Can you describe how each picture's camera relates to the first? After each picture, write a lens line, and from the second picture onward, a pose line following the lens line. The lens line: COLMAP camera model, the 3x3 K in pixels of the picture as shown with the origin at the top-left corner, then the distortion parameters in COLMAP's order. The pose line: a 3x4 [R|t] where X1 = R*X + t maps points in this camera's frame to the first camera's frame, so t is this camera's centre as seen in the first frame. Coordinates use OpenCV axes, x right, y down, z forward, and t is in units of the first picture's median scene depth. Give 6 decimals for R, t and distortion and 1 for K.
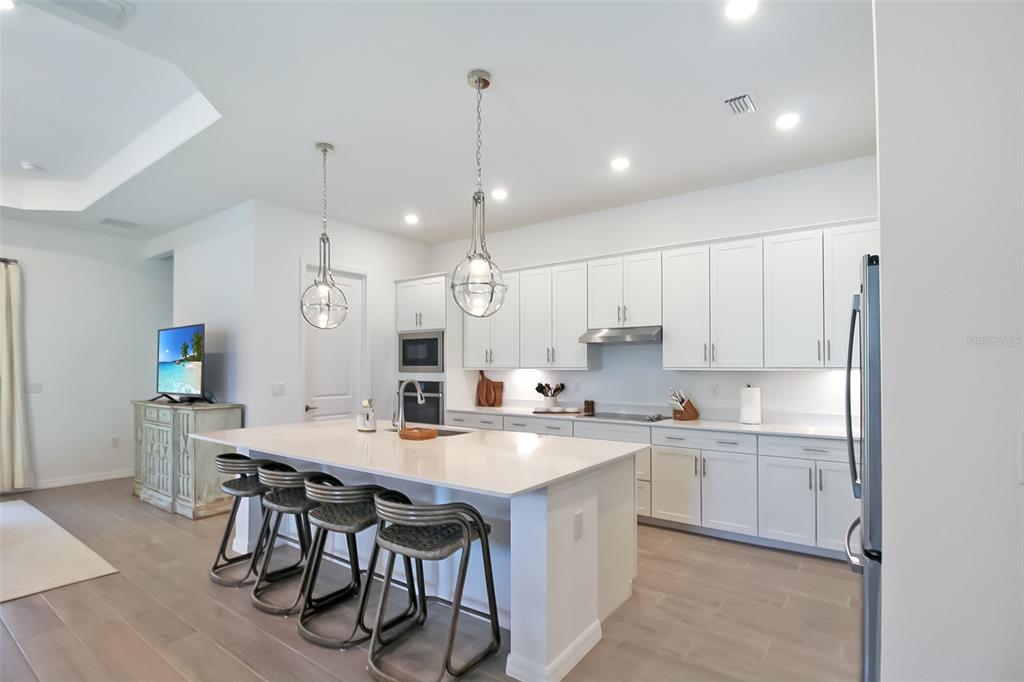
lens RADIAL K [[530.1, 0, 510.8], [0, 530.1, 349.6], [0, 0, 1]] dist [0.003321, -0.003660]
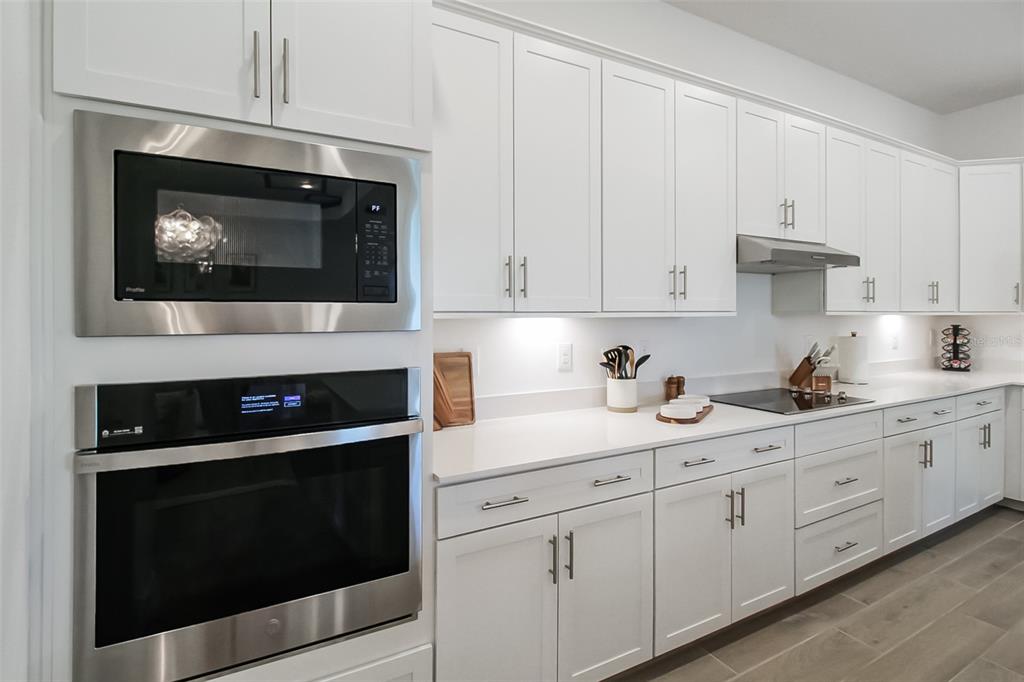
lens RADIAL K [[486.6, 0, 511.7], [0, 486.6, 316.4], [0, 0, 1]] dist [-0.013904, -0.001138]
pose [[0.432433, -0.006777, 0.901641, -0.366322], [-0.029831, 0.999317, 0.021819, 0.035399], [-0.901172, -0.036332, 0.431936, 1.004090]]
